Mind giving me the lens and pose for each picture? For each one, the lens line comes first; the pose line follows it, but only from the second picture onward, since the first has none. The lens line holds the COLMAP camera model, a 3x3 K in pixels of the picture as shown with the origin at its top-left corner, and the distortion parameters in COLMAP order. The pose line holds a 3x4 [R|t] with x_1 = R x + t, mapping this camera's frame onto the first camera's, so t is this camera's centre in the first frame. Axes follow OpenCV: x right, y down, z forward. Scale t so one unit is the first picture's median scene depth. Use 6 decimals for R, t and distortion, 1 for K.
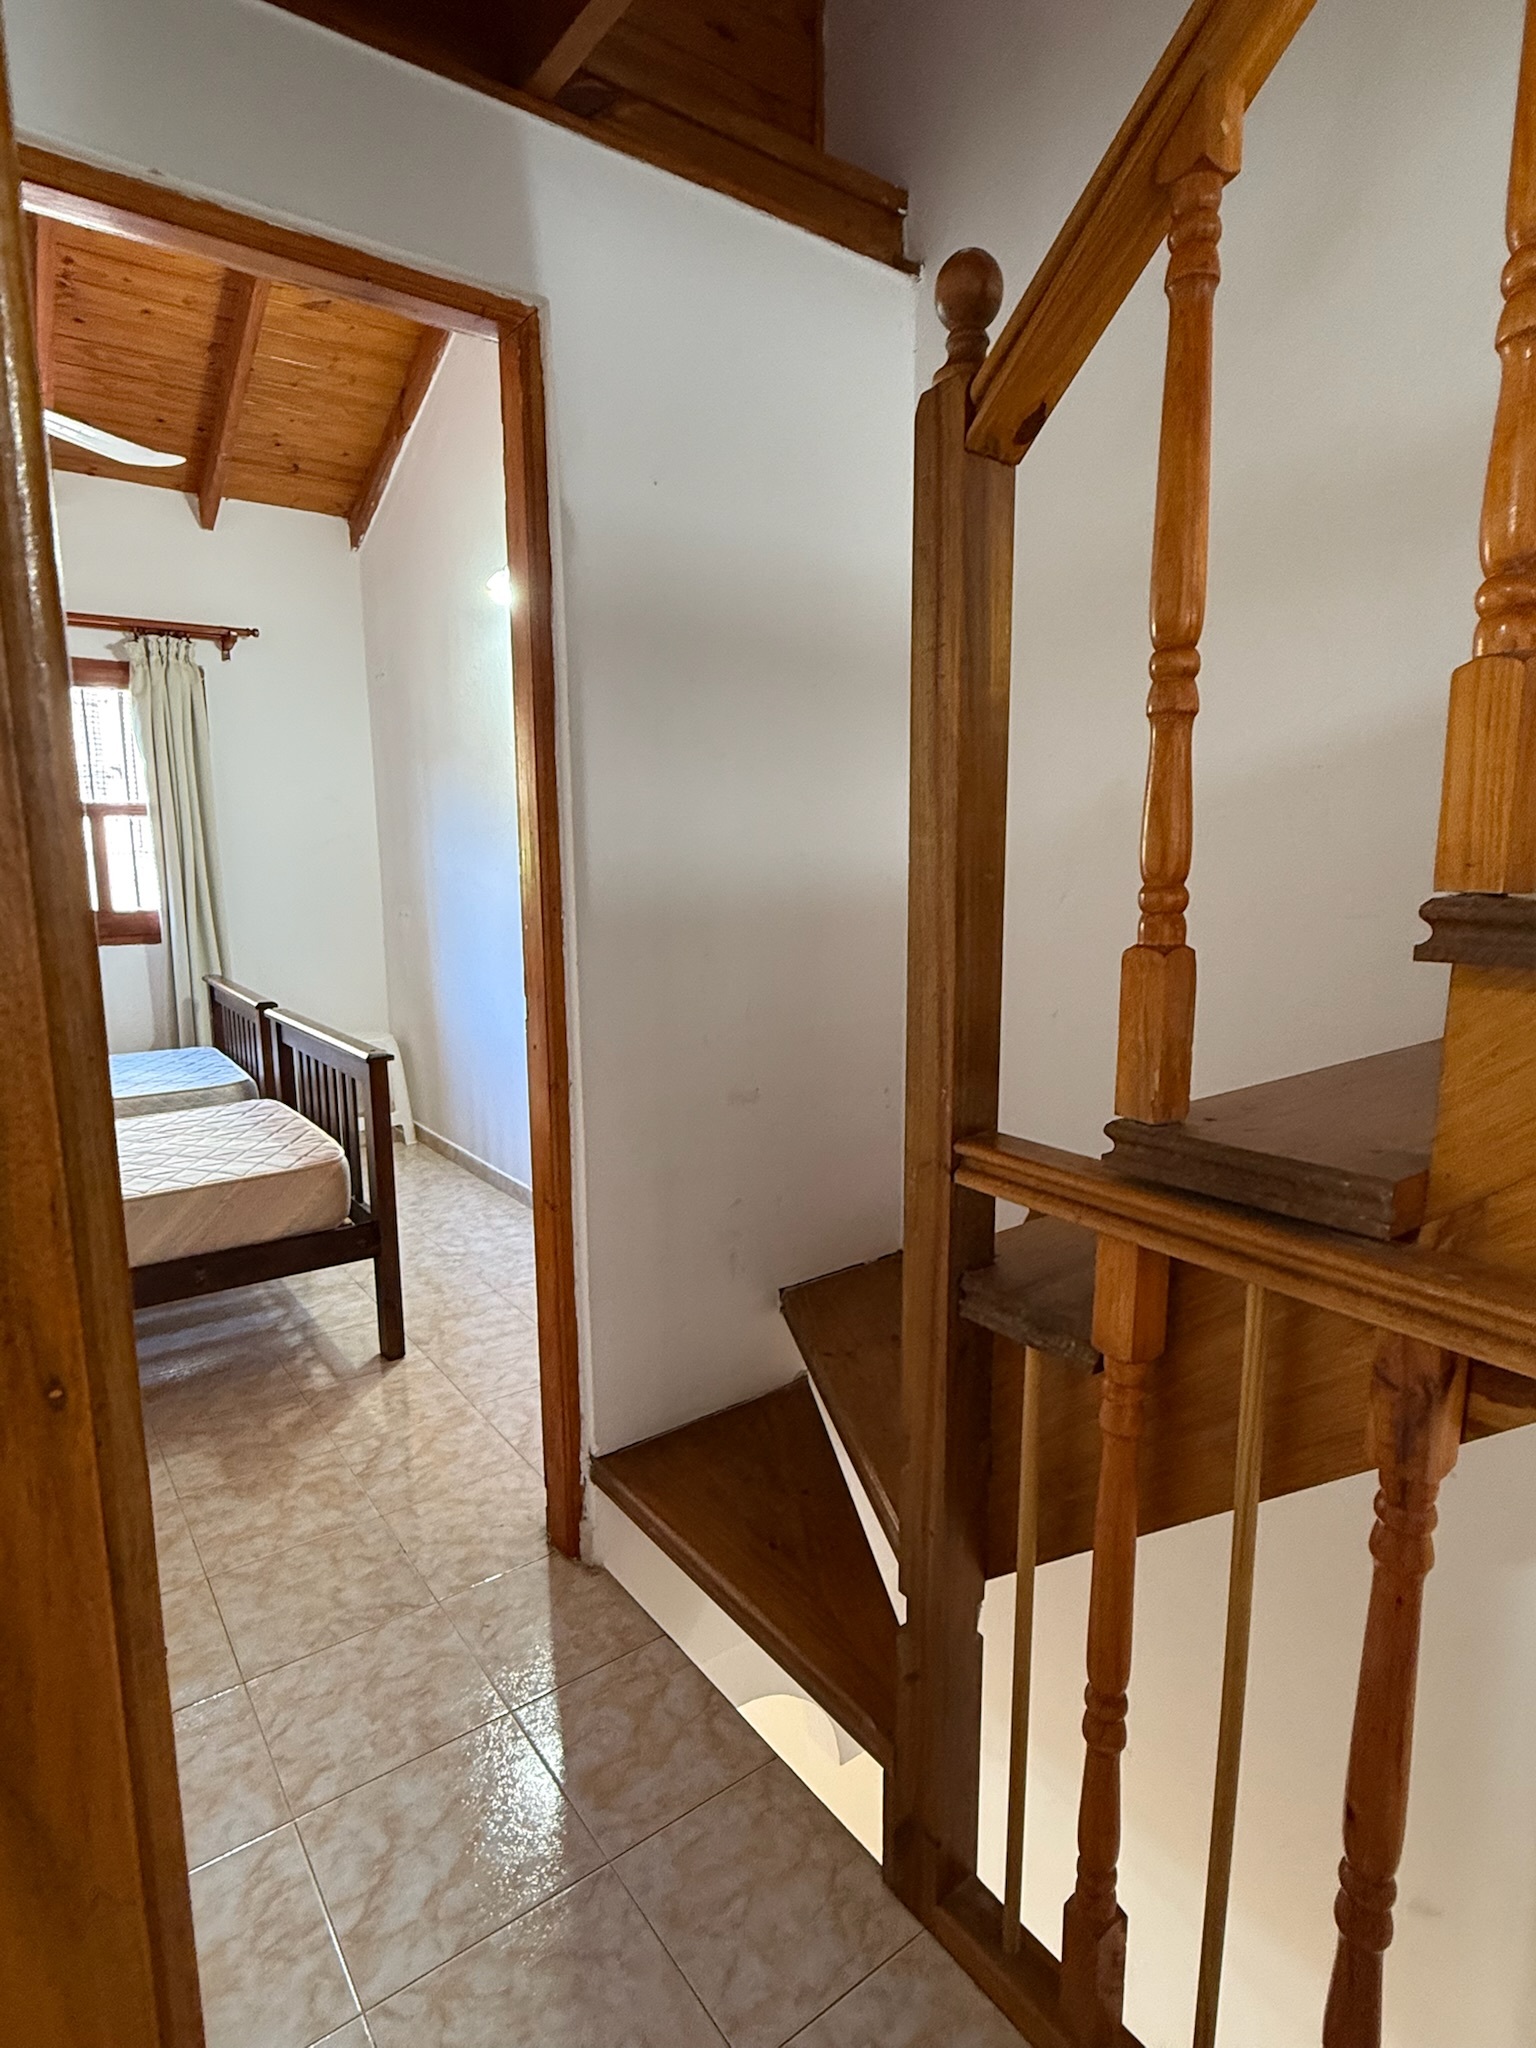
lens RADIAL K [[1103.2, 0, 775.8], [0, 1103.2, 1018.3], [0, 0, 1]] dist [-0.001162, 0.000722]
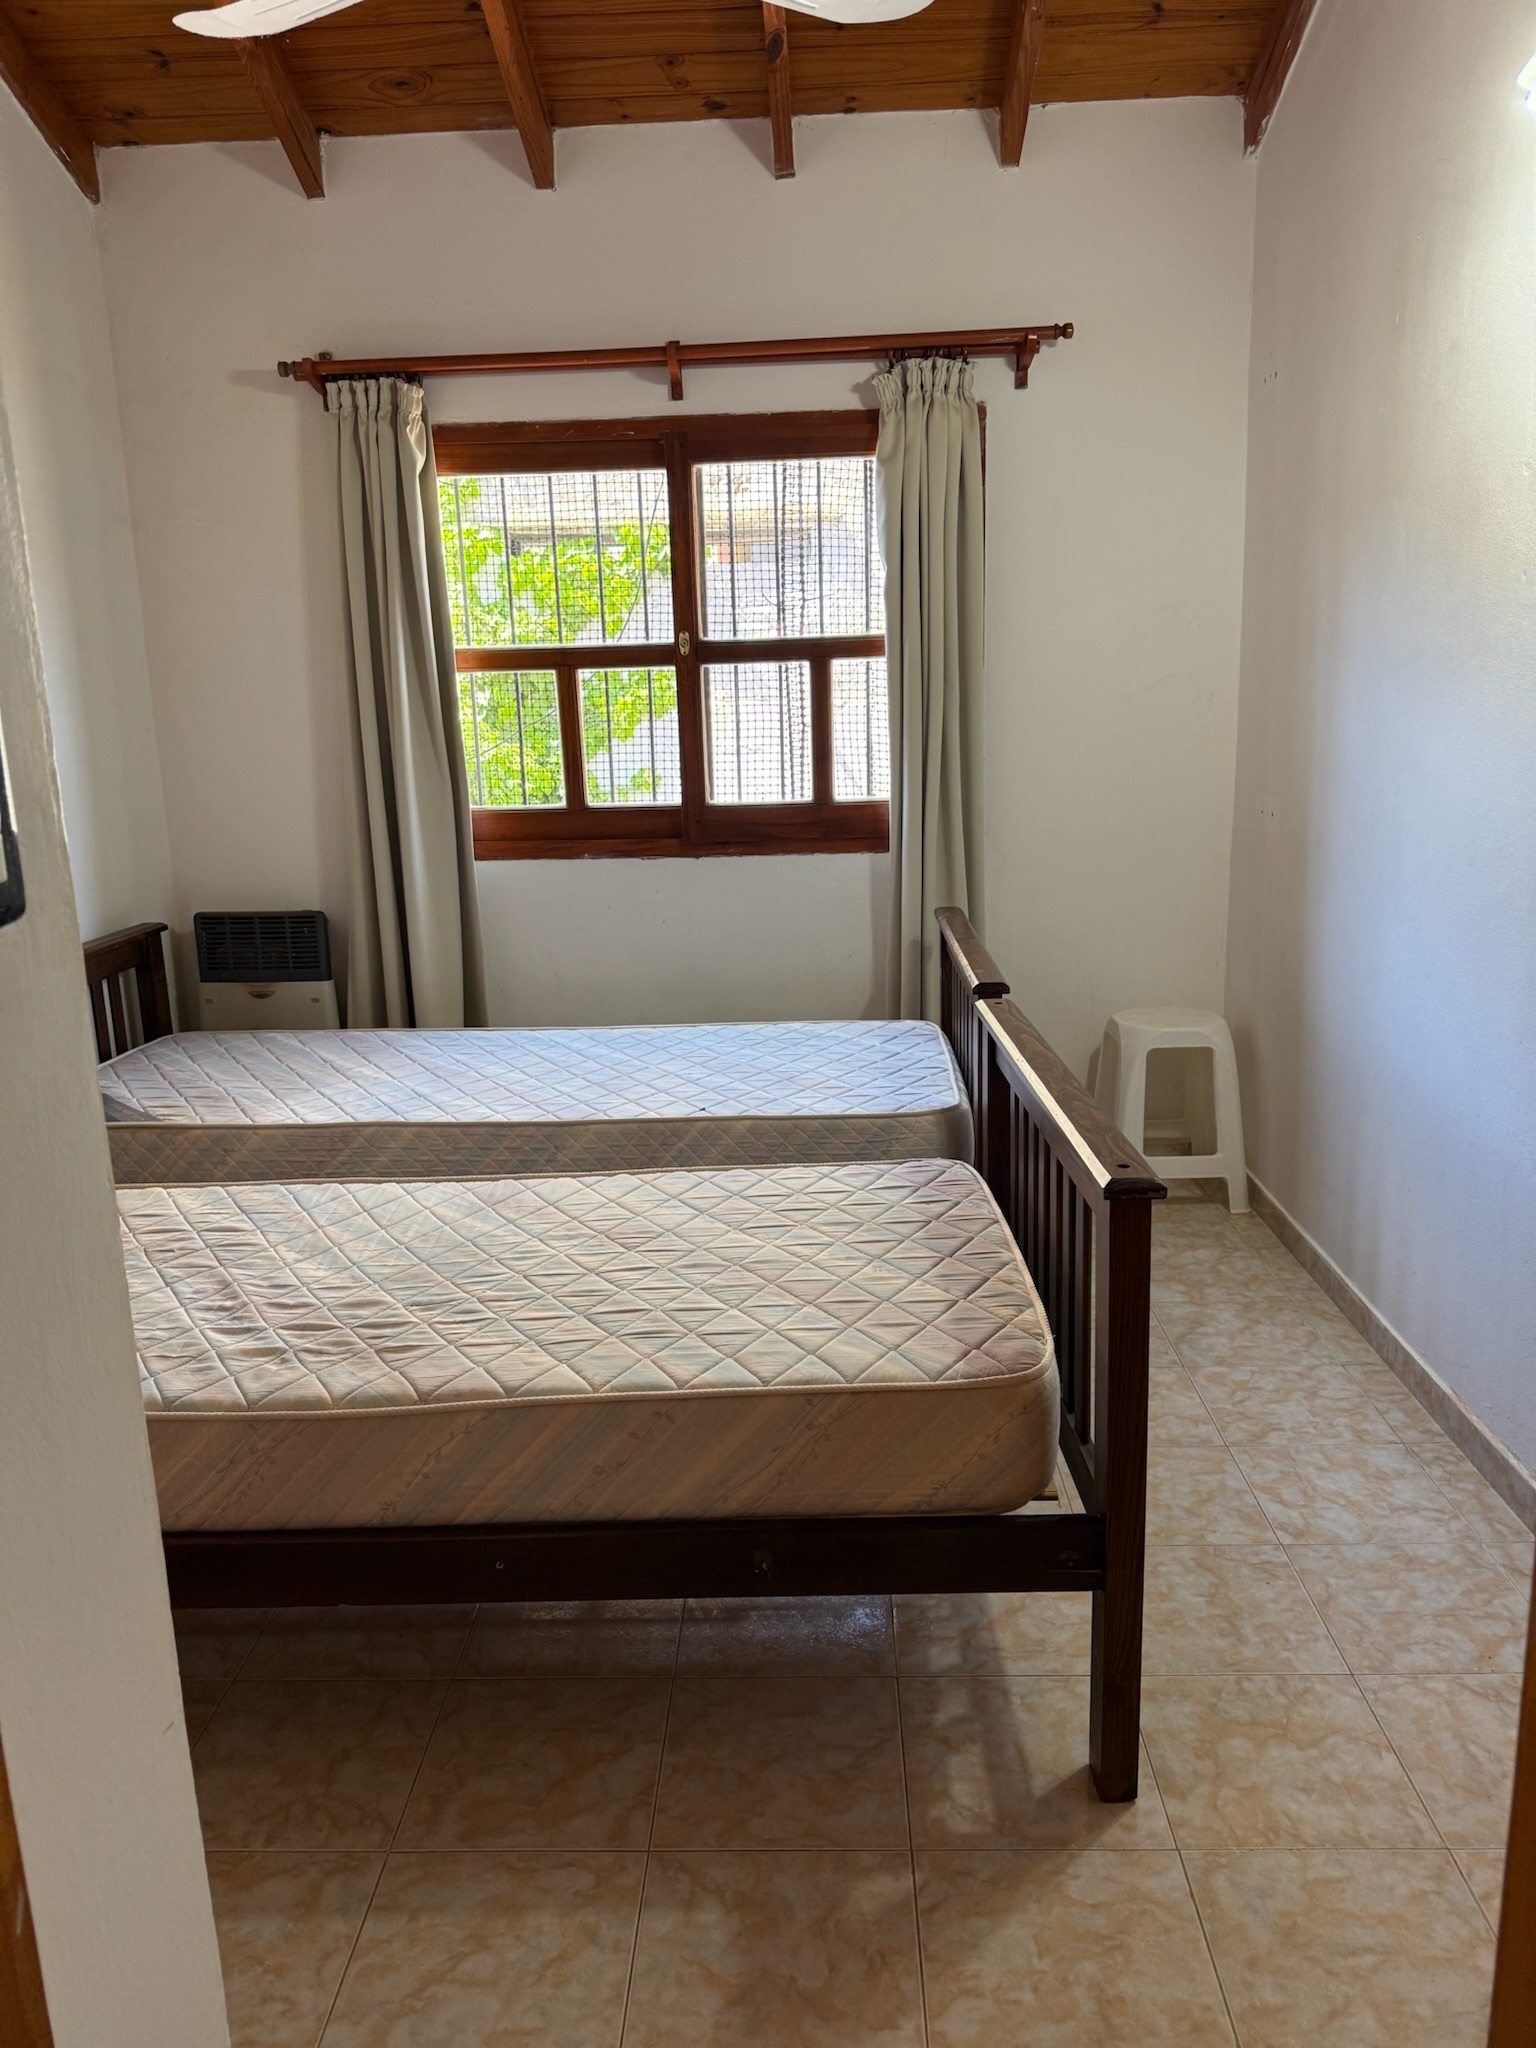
lens RADIAL K [[1424.6, 0, 761.4], [0, 1424.6, 1019.4], [0, 0, 1]] dist [0.055560, -0.076265]
pose [[0.776170, 0.118794, -0.619231, -0.089145], [-0.067431, 0.992098, 0.105804, -0.060536], [0.626907, -0.040366, 0.778048, 0.325372]]
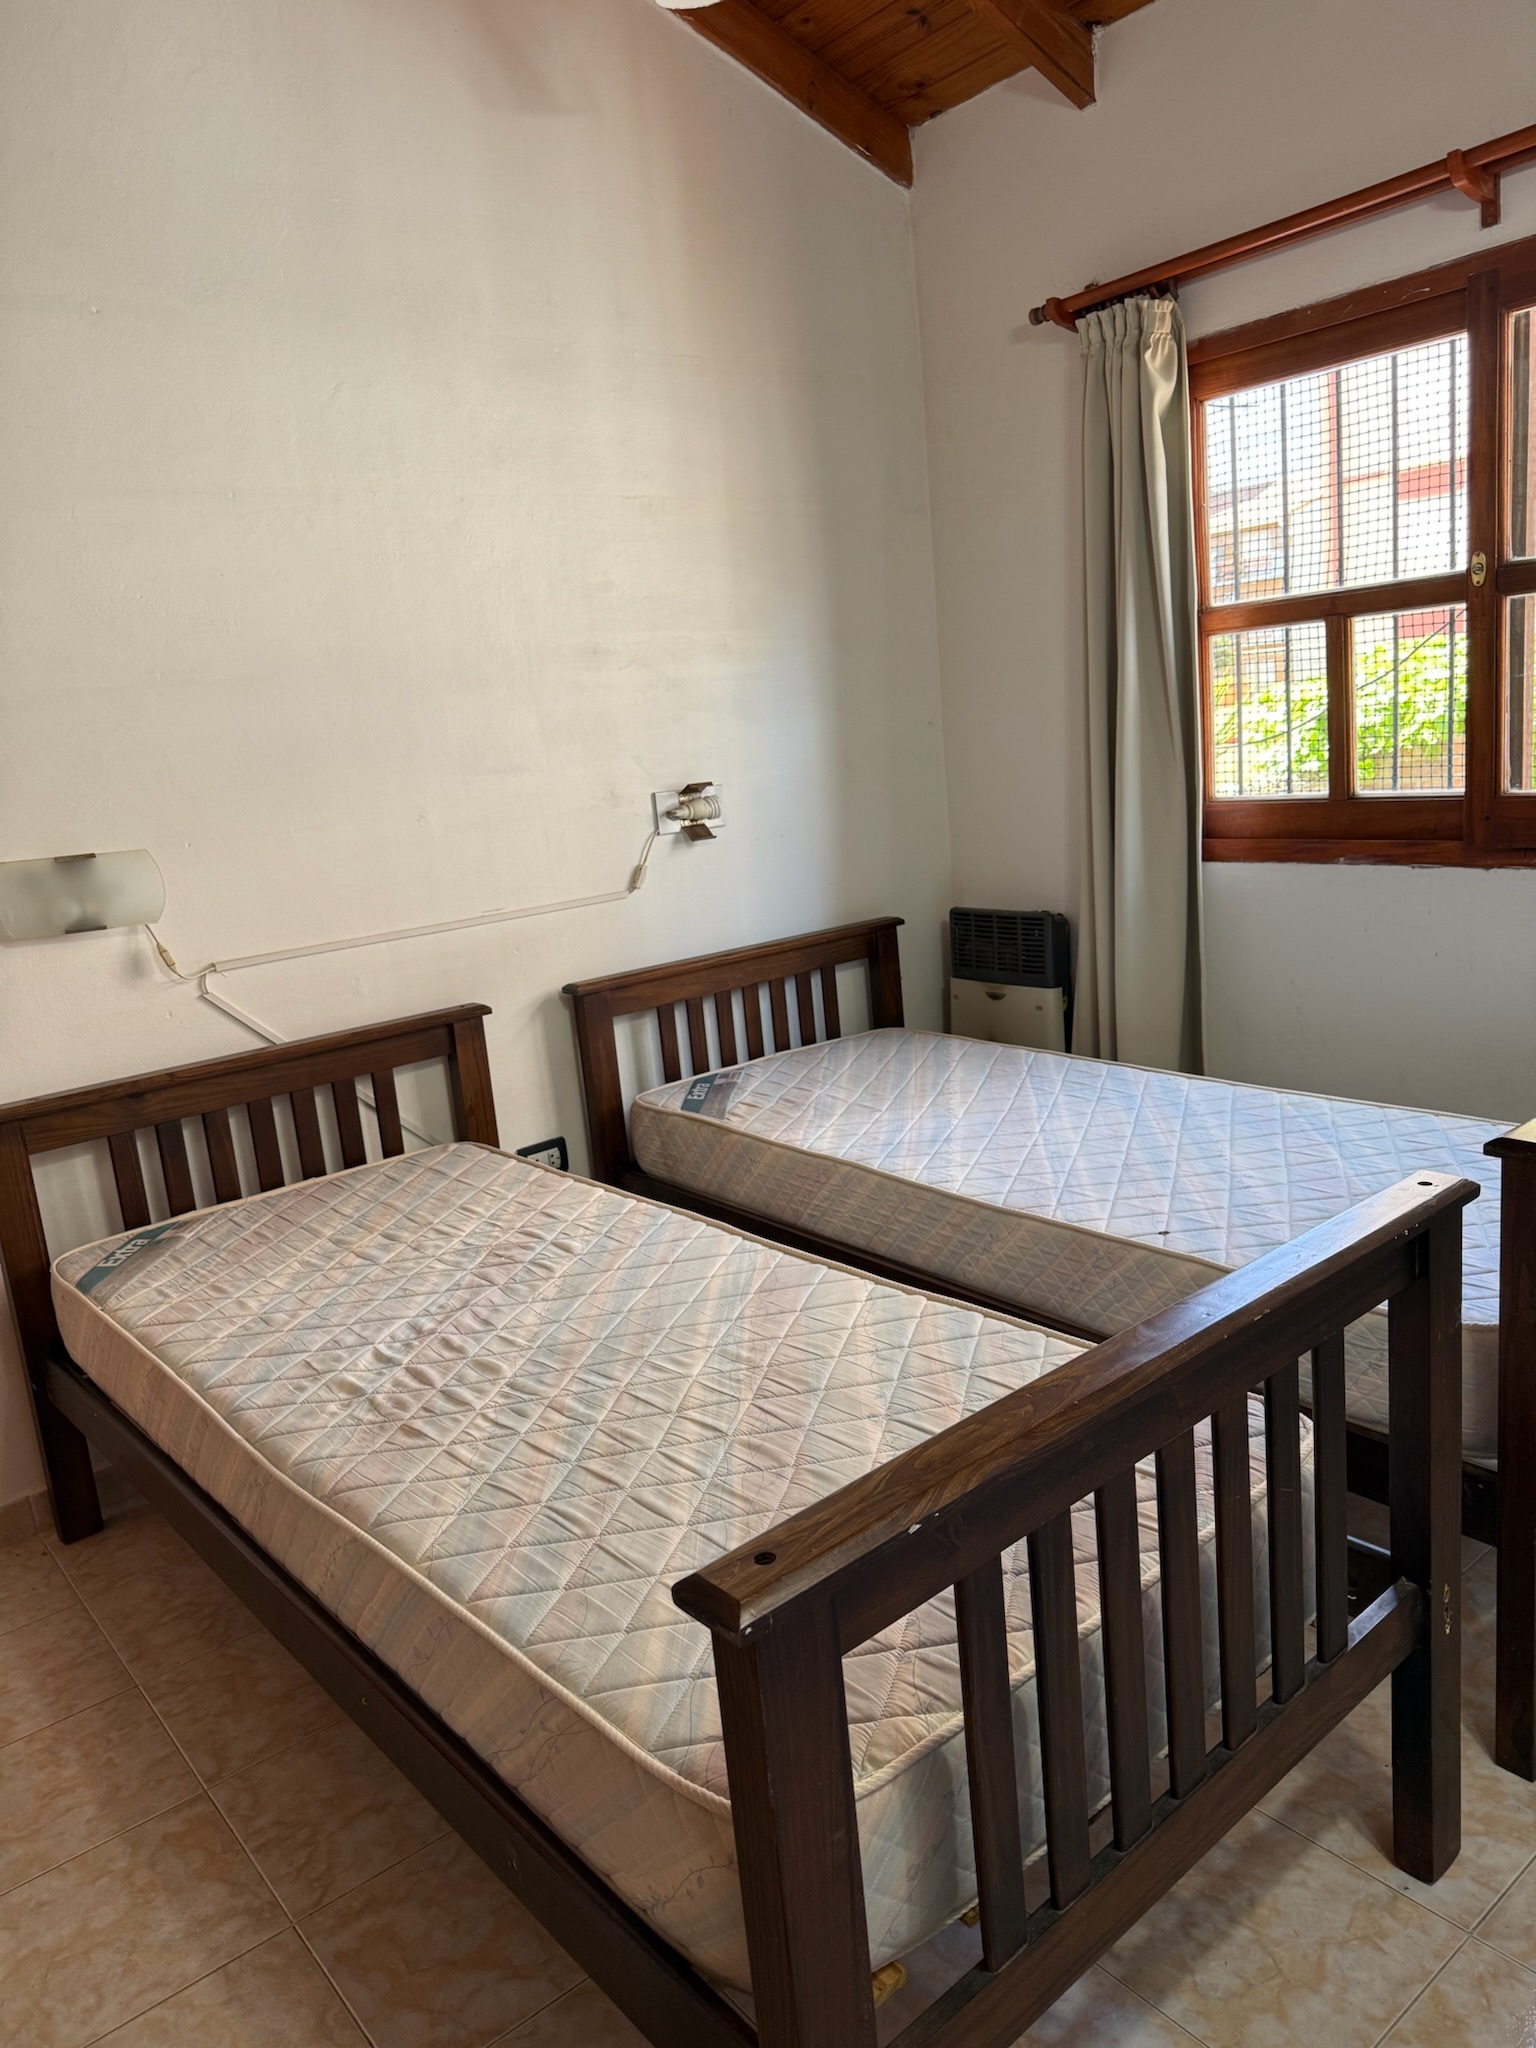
lens RADIAL K [[1424.6, 0, 768.4], [0, 1424.6, 1023.8], [0, 0, 1]] dist [0.055560, -0.076265]
pose [[0.033241, 0.202231, -0.978774, -0.048500], [-0.057475, 0.978081, 0.200136, -0.114600], [0.997793, 0.049603, 0.044135, 0.713178]]
